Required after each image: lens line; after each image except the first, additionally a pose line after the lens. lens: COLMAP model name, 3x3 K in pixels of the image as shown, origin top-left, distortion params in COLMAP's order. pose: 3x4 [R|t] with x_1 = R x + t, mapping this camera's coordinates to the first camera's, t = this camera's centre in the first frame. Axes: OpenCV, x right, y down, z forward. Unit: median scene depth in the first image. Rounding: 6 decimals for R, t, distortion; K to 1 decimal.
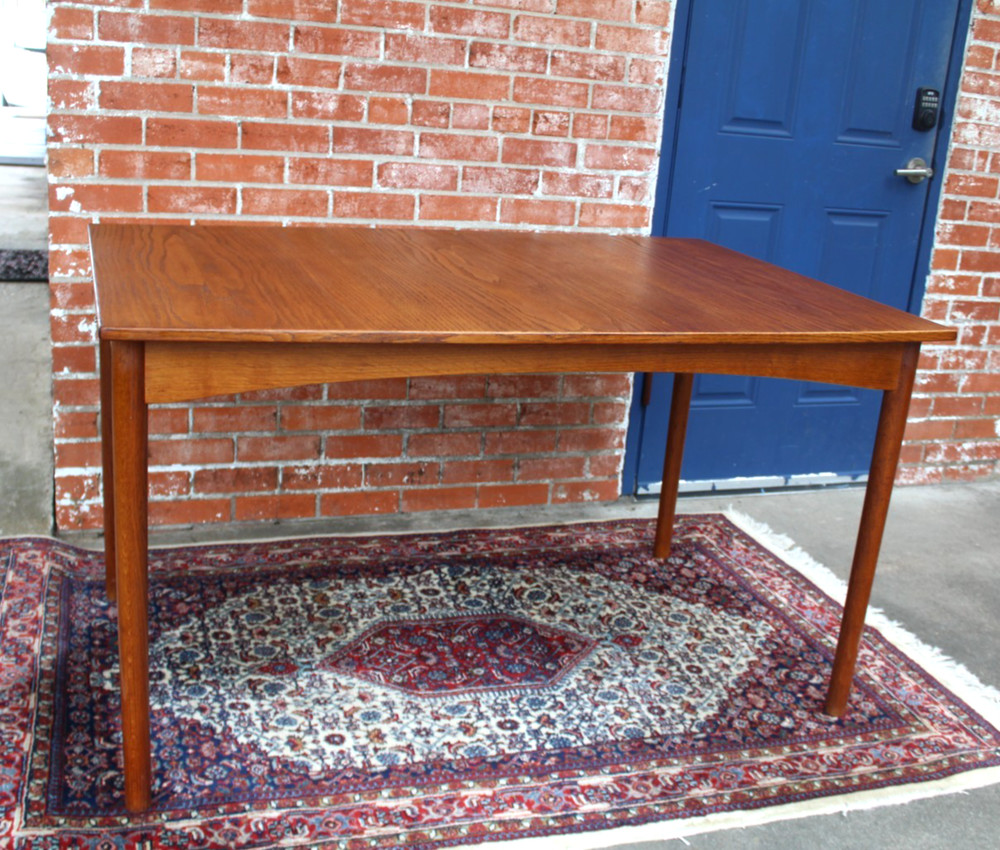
lens RADIAL K [[1182.4, 0, 491.8], [0, 1182.4, 417.1], [0, 0, 1]] dist [-0.112408, 0.000000]
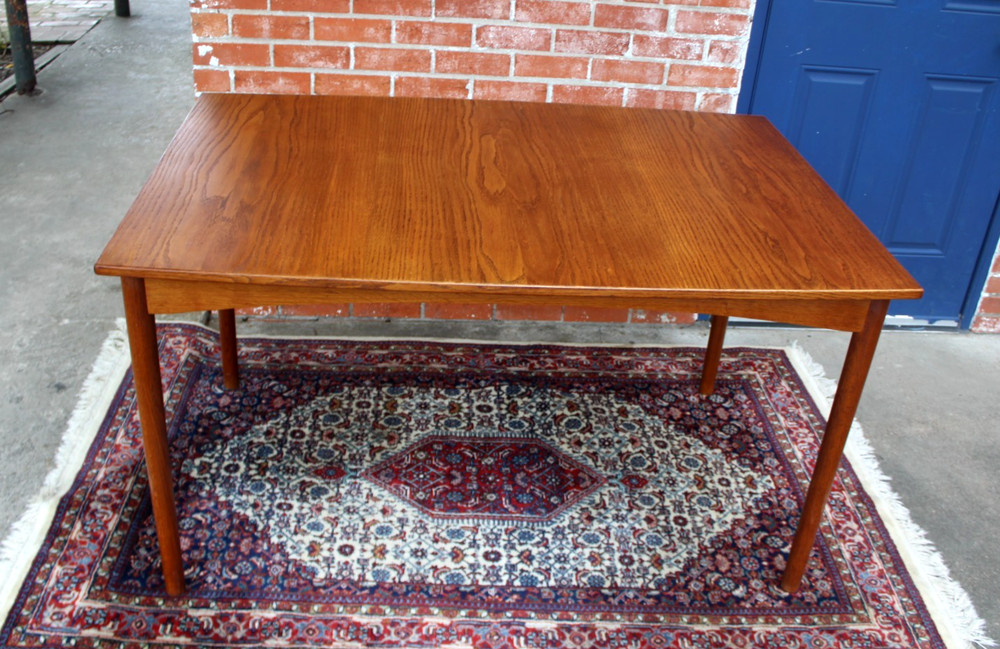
lens RADIAL K [[999.4, 0, 488.3], [0, 999.4, 310.4], [0, 0, 1]] dist [-0.106803, 0.000000]
pose [[0.962666, 0.118983, -0.243142, 0.190103], [-0.068409, 0.975997, 0.206761, -0.161160], [0.261907, -0.182408, 0.947698, 0.069084]]
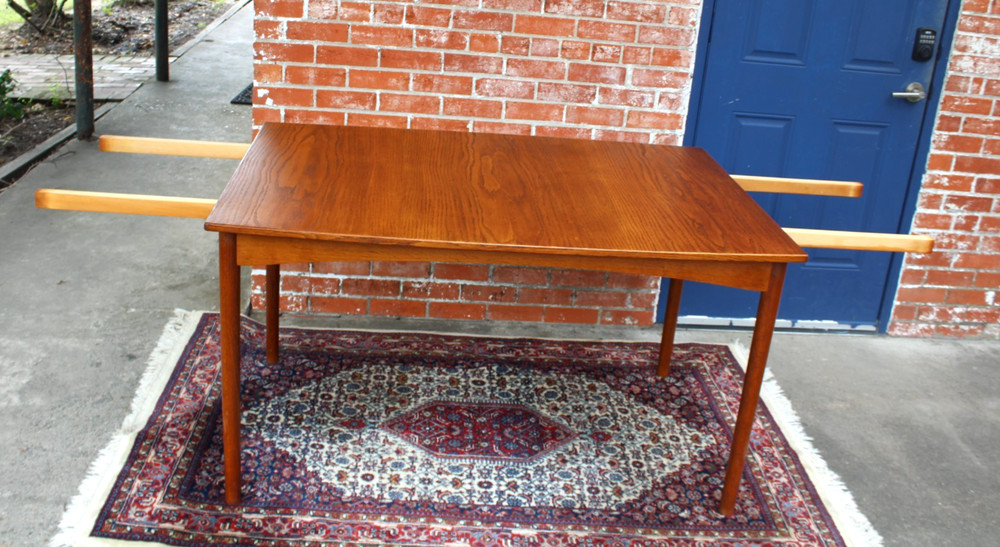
lens RADIAL K [[978.4, 0, 479.3], [0, 978.4, 207.8], [0, 0, 1]] dist [-0.114015, 0.000000]
pose [[0.962556, 0.085704, -0.257178, 0.245381], [-0.081340, 0.996305, 0.027579, -0.101409], [0.258591, -0.005627, 0.965970, -0.157624]]
